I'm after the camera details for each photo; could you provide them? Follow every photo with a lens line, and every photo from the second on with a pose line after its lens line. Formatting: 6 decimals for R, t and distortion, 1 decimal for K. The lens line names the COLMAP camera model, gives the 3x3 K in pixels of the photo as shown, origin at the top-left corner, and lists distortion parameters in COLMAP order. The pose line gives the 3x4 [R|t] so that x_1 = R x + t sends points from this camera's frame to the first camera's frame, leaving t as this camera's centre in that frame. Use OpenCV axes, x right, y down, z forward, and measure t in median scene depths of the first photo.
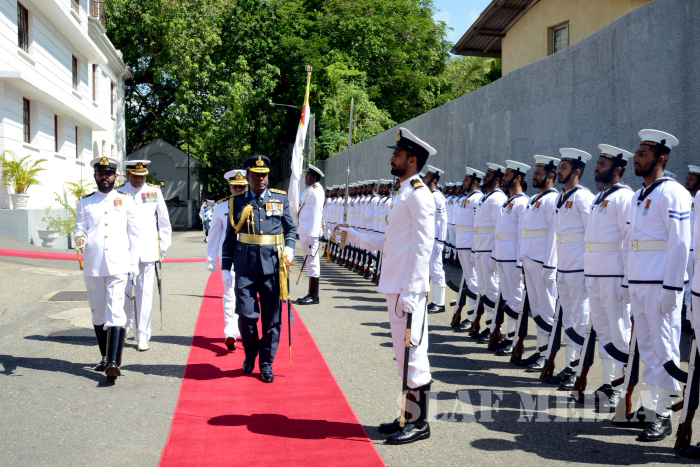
lens RADIAL K [[771.9, 0, 348.8], [0, 771.9, 231.3], [0, 0, 1]] dist [-0.008572, 0.000000]
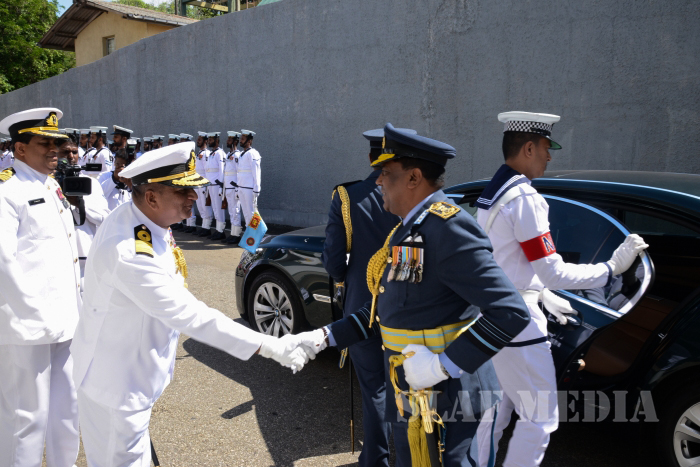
lens RADIAL K [[649.6, 0, 347.7], [0, 649.6, 229.2], [0, 0, 1]] dist [0.002530, 0.000000]
pose [[0.873906, -0.055113, 0.482960, 0.016240], [0.017238, 0.996441, 0.082518, 0.003446], [-0.485789, -0.063788, 0.871746, -0.124932]]
